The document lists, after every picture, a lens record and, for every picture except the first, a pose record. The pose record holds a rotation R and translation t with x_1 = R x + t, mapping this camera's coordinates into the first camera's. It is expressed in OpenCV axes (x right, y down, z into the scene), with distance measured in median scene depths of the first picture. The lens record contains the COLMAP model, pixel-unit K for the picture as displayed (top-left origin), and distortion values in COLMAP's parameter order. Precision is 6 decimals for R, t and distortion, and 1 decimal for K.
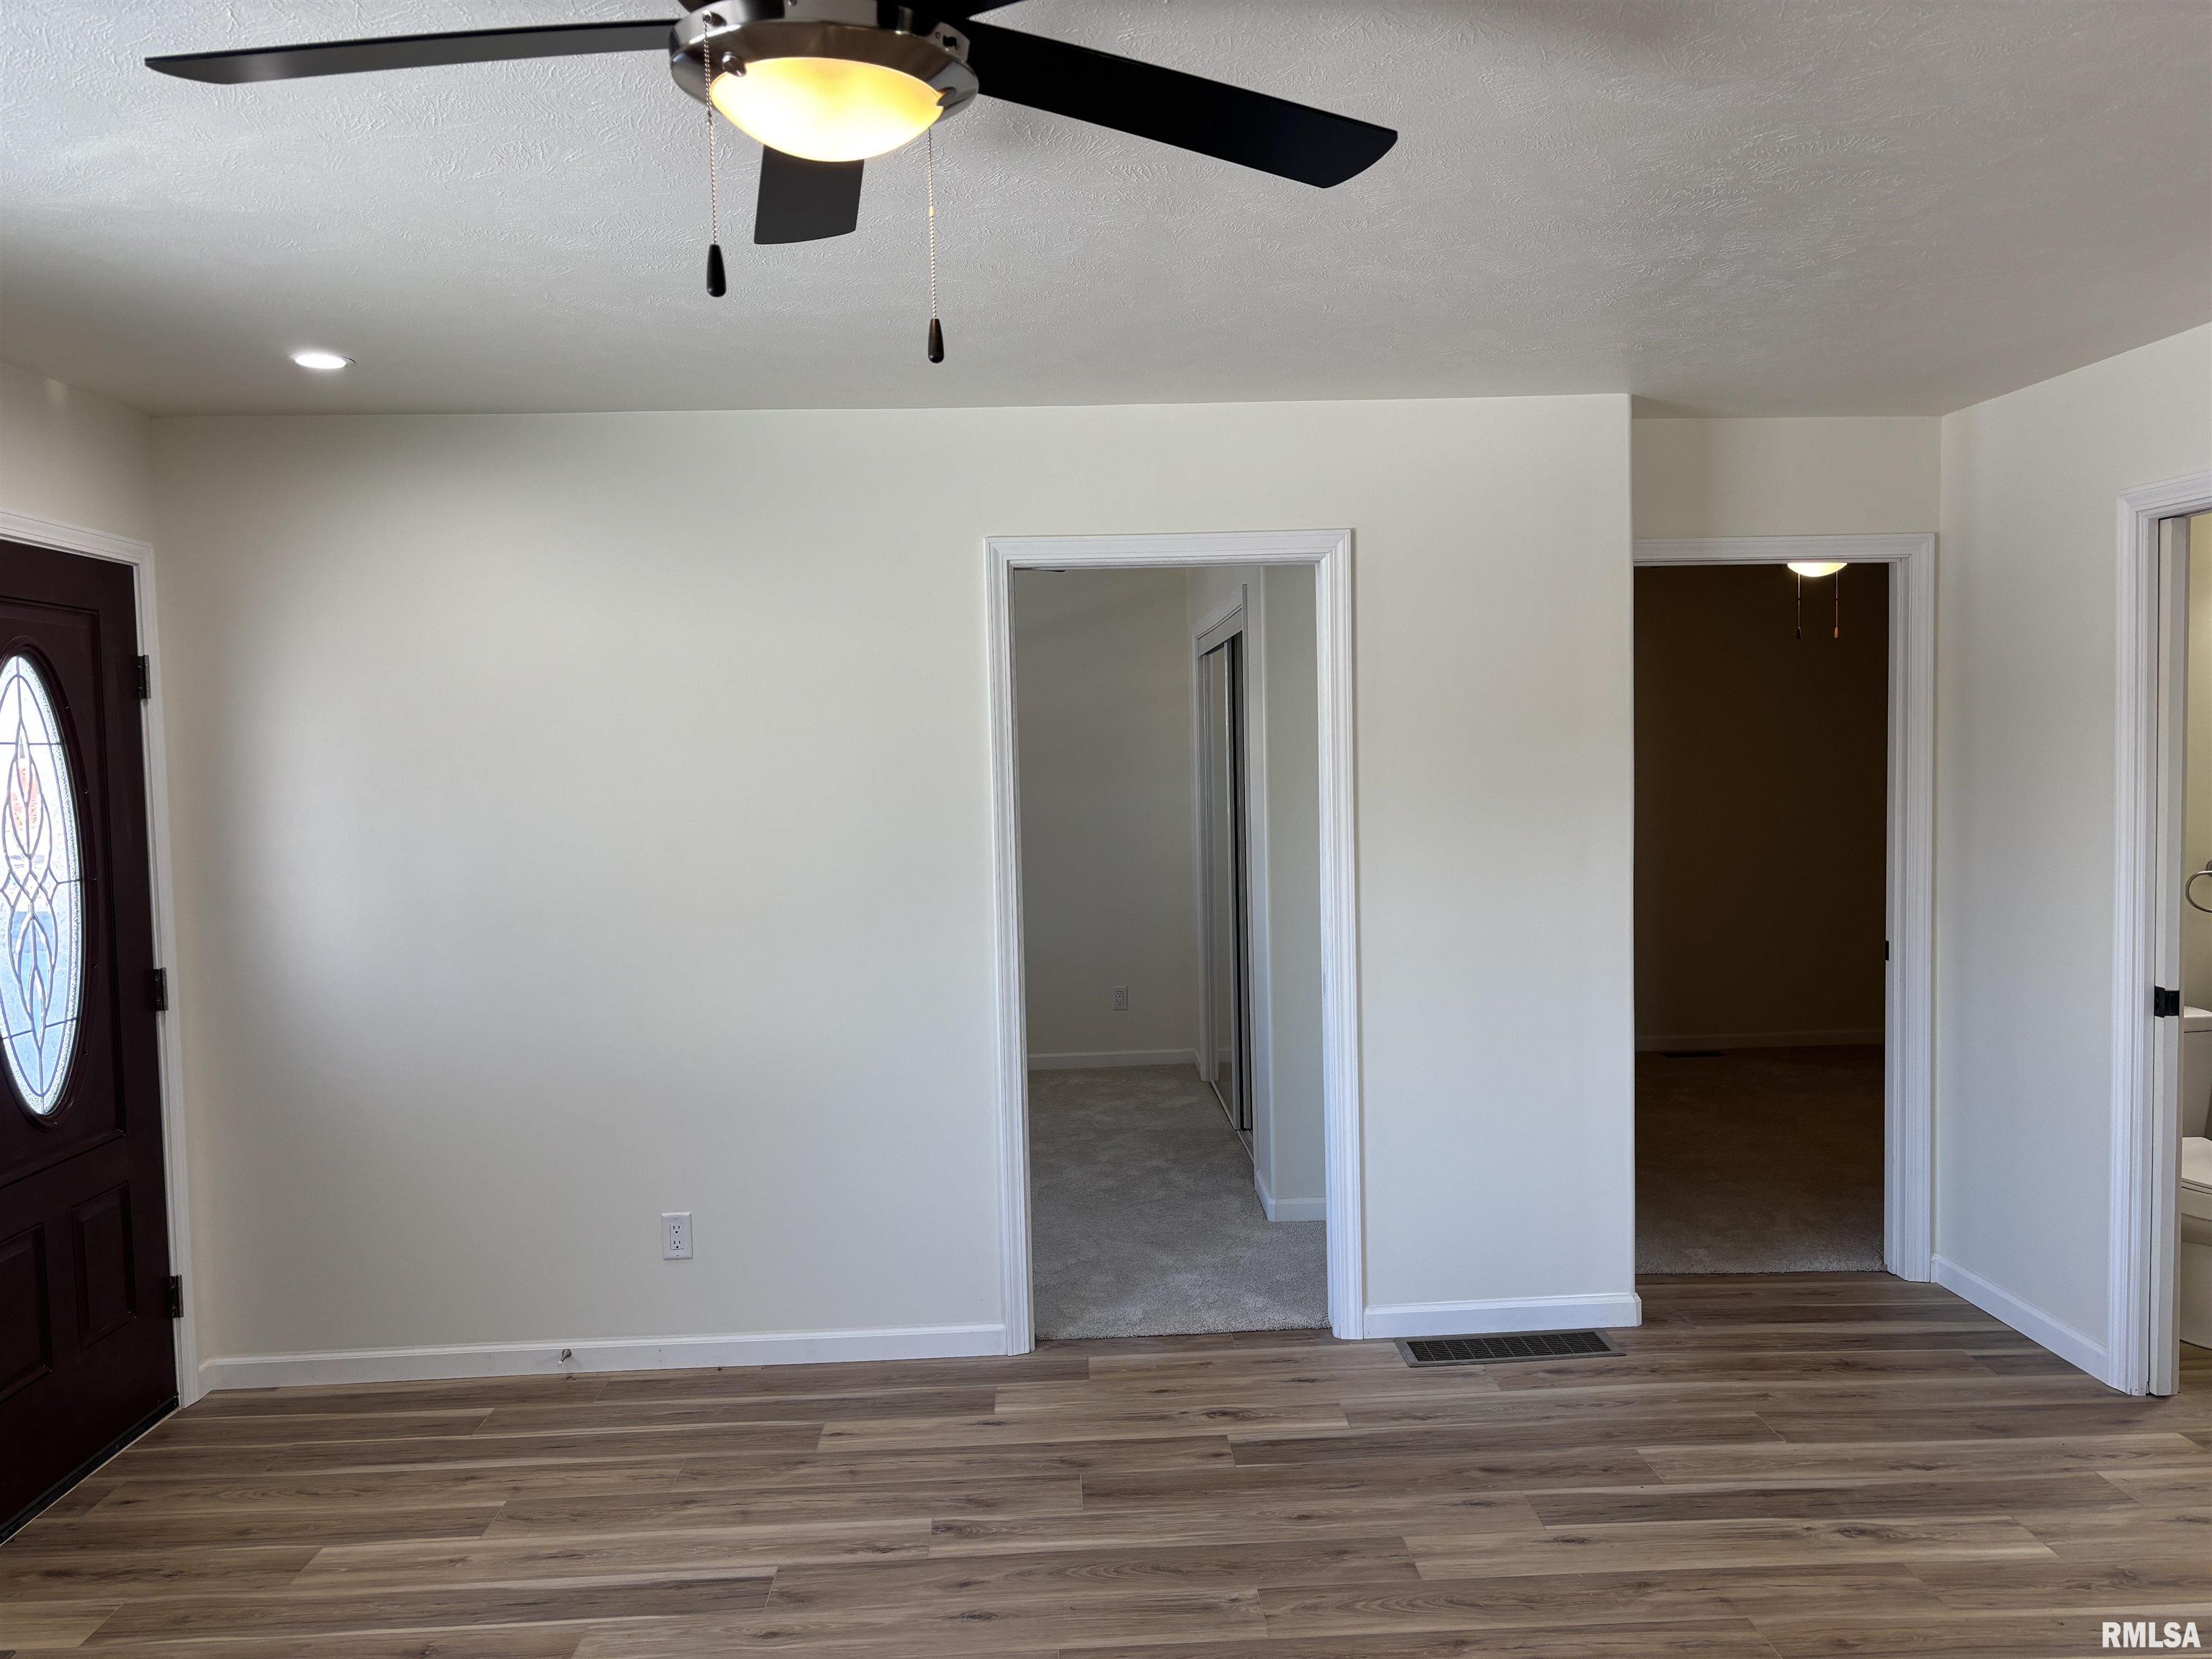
lens RADIAL K [[1680.2, 0, 1116.1], [0, 1680.2, 832.4], [0, 0, 1]] dist [0.045638, -0.039842]
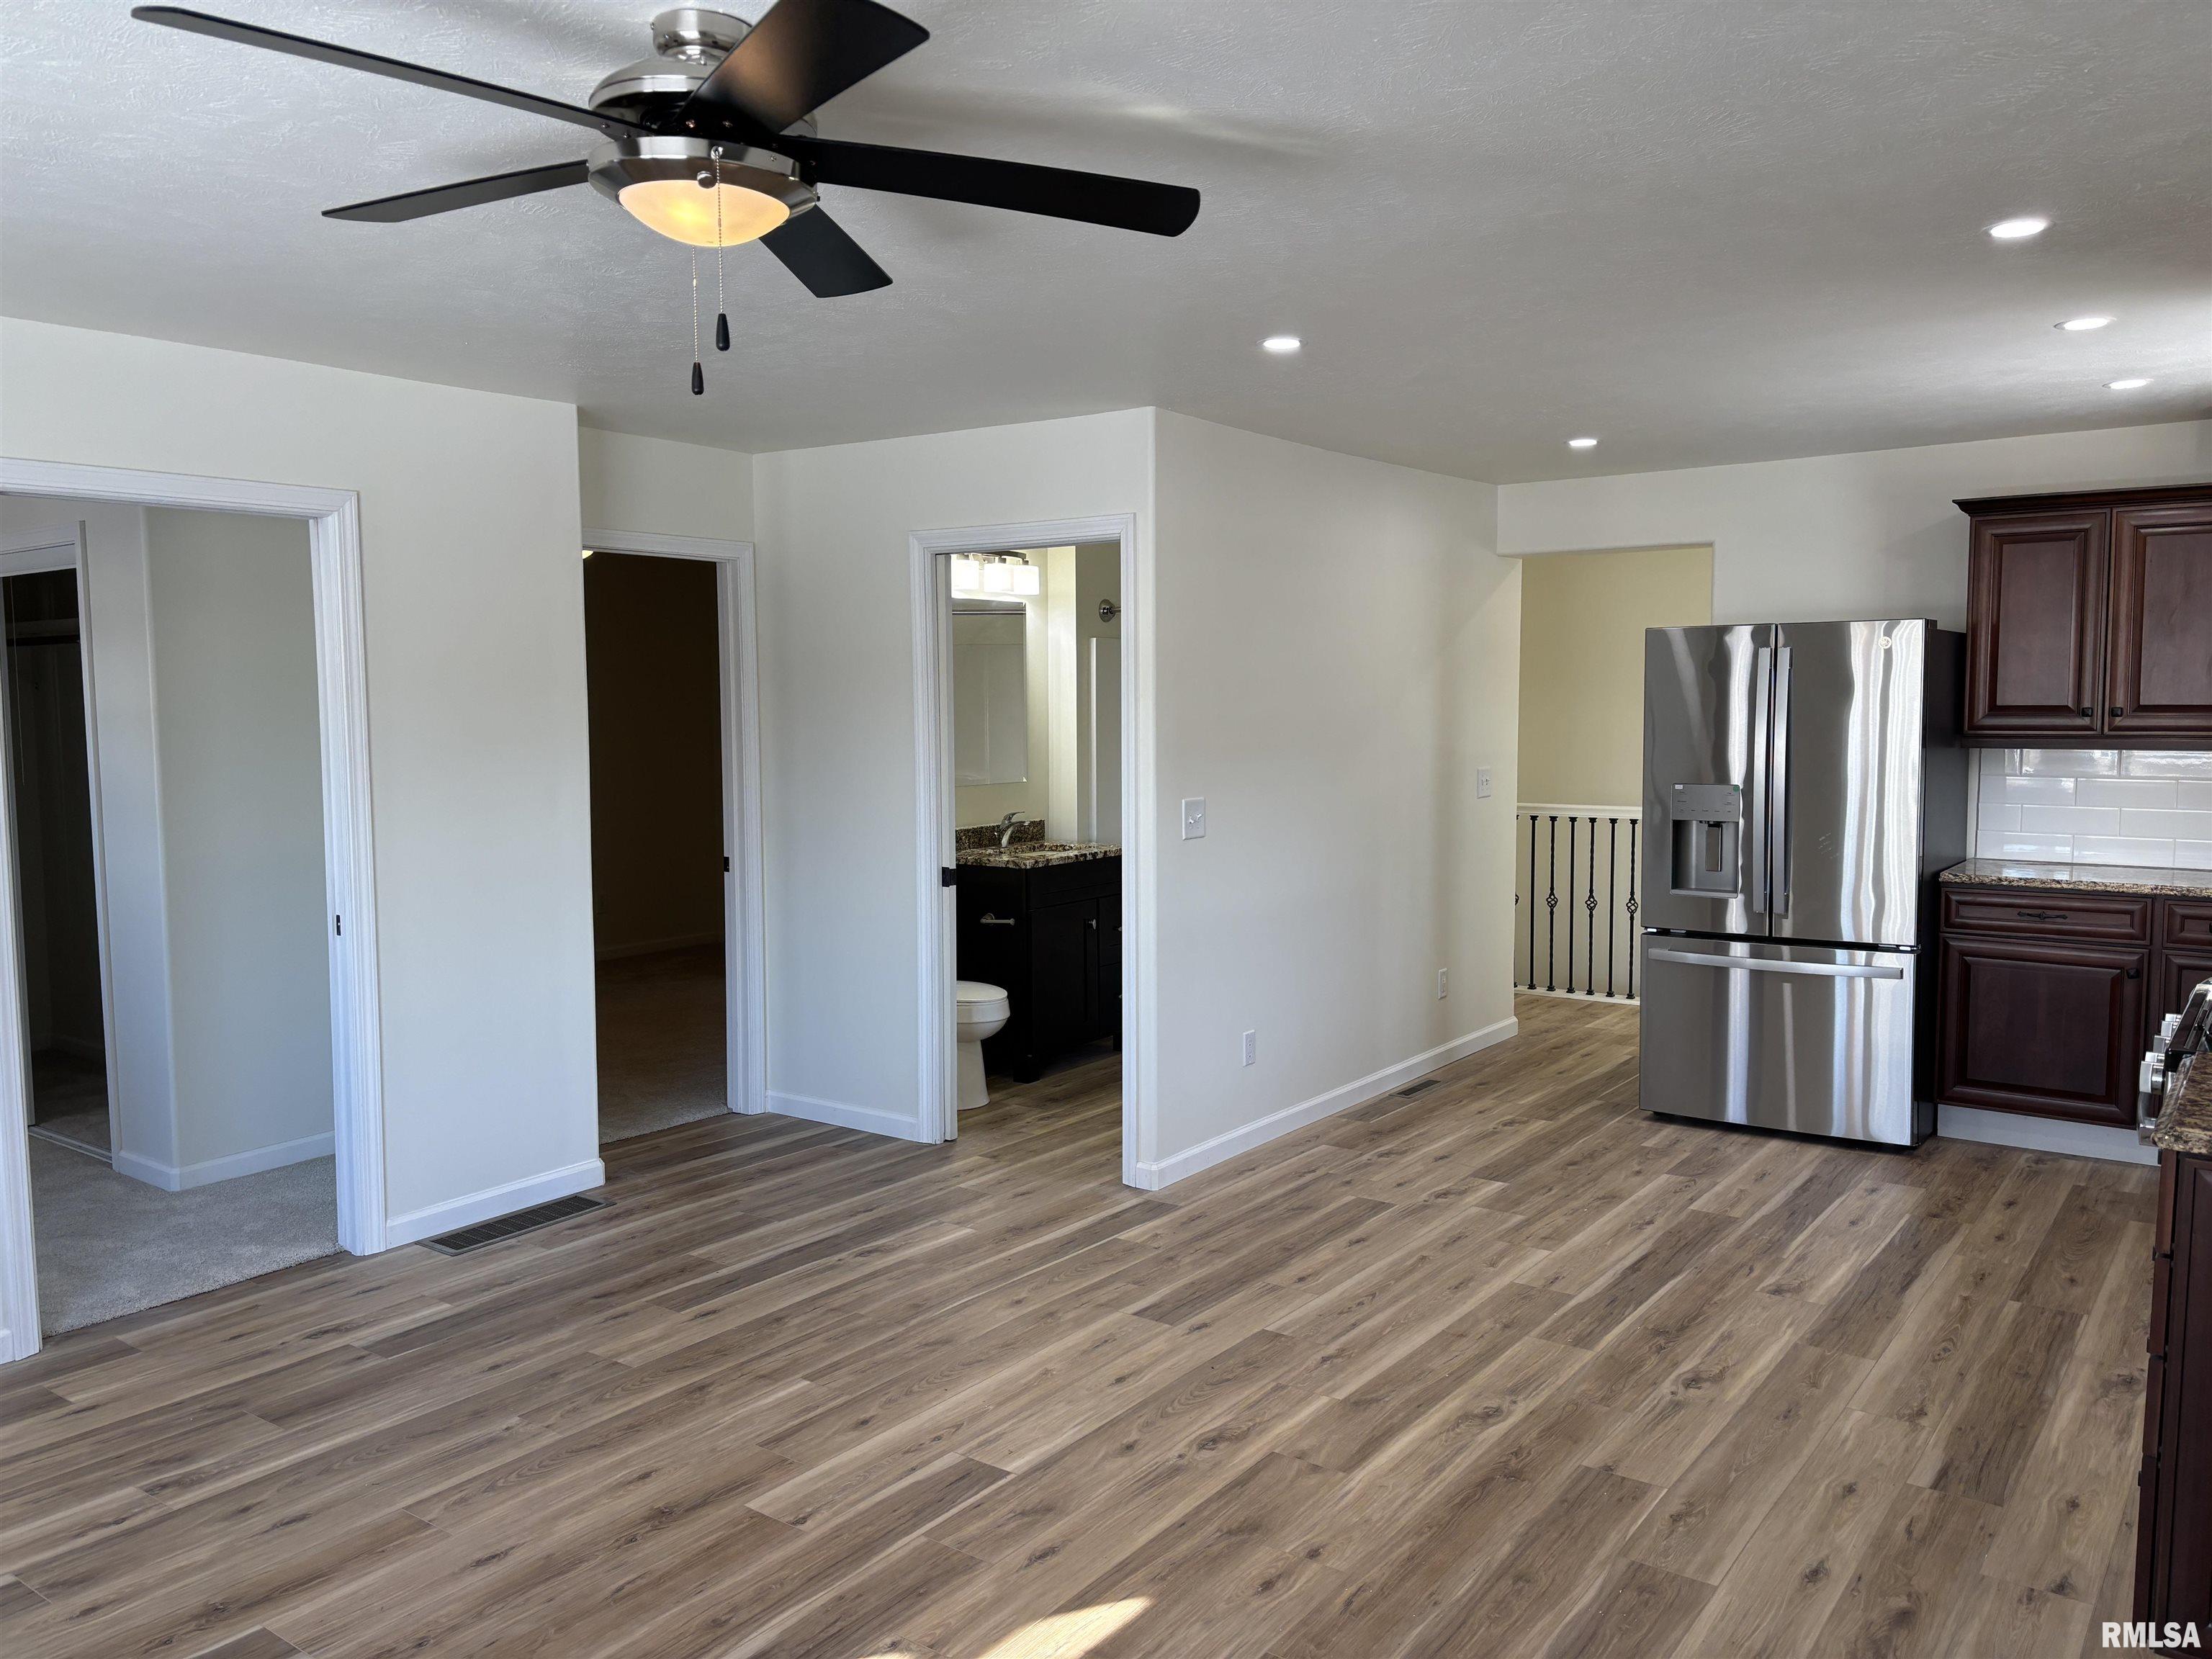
lens RADIAL K [[1680.2, 0, 1113.2], [0, 1680.2, 828.6], [0, 0, 1]] dist [0.045638, -0.039842]
pose [[0.626982, -0.044768, 0.777747, -0.442391], [0.034066, 0.998968, 0.030039, 0.017343], [-0.778289, 0.007661, 0.627860, -0.044467]]
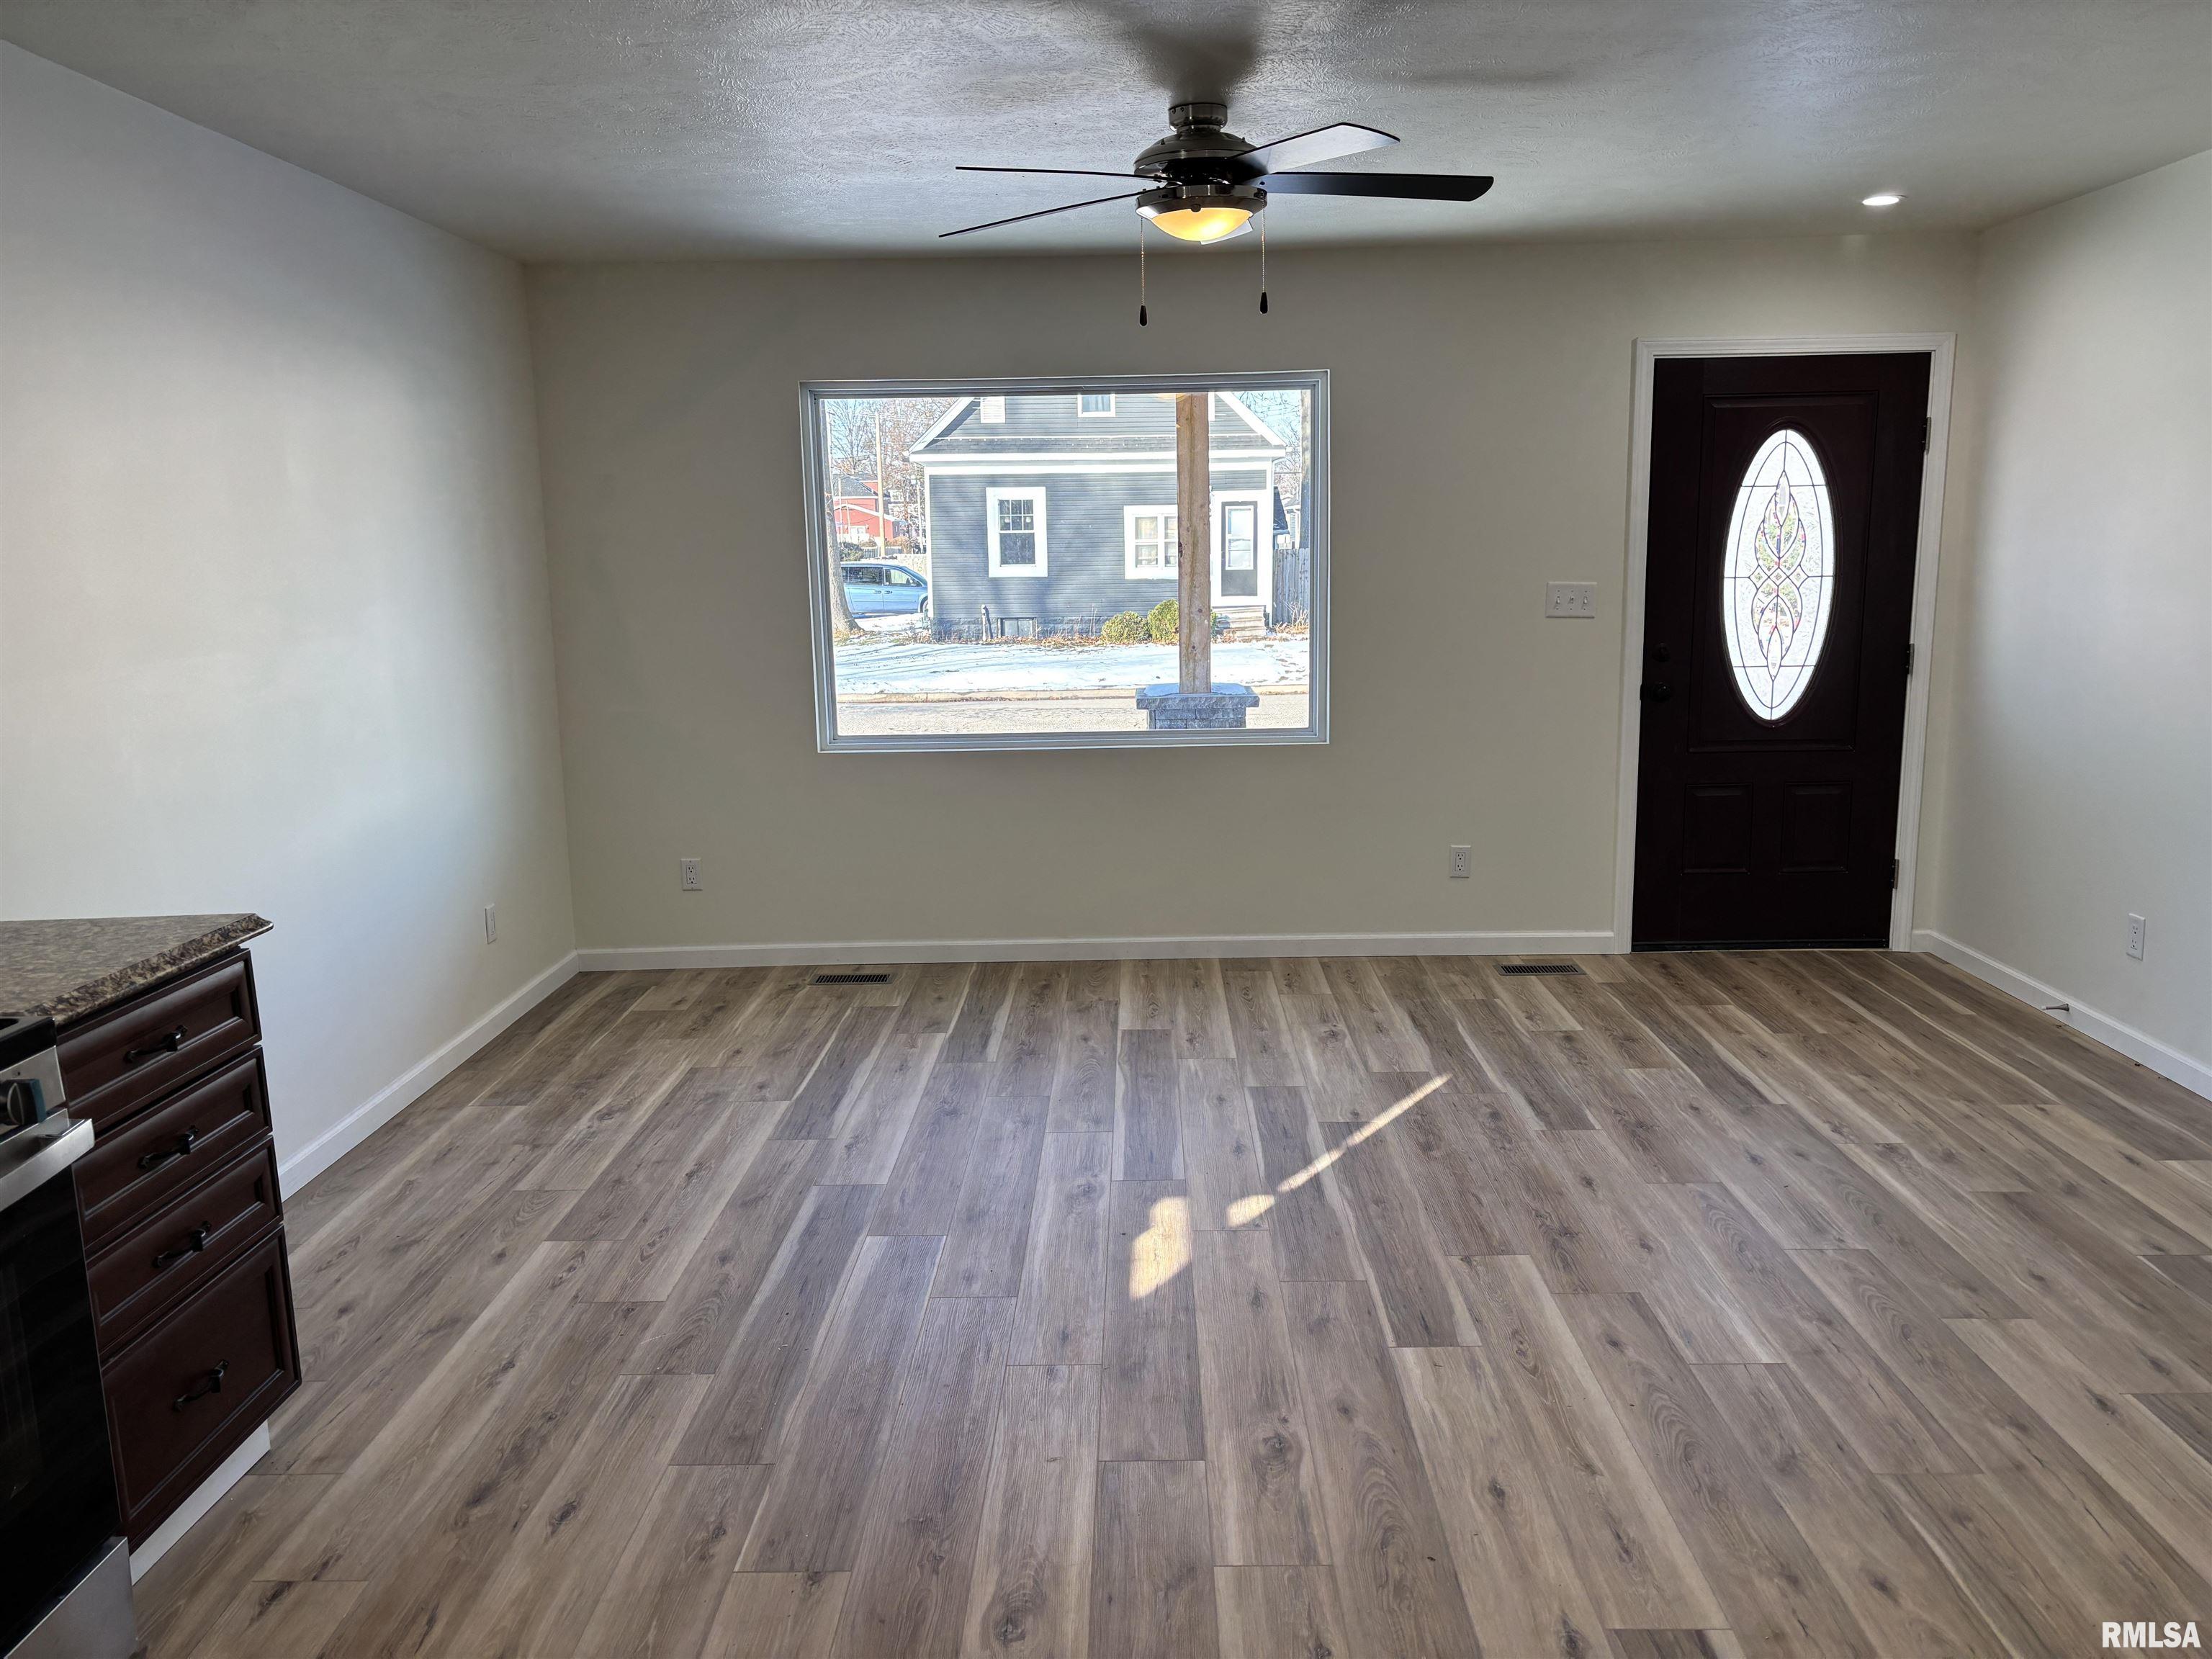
lens RADIAL K [[1680.2, 0, 1103.9], [0, 1680.2, 833.0], [0, 0, 1]] dist [0.045638, -0.039842]
pose [[-0.070260, 0.197939, -0.977693, 0.946560], [-0.032439, 0.979143, 0.200564, -0.028952], [0.997001, 0.045807, -0.062374, 0.443962]]
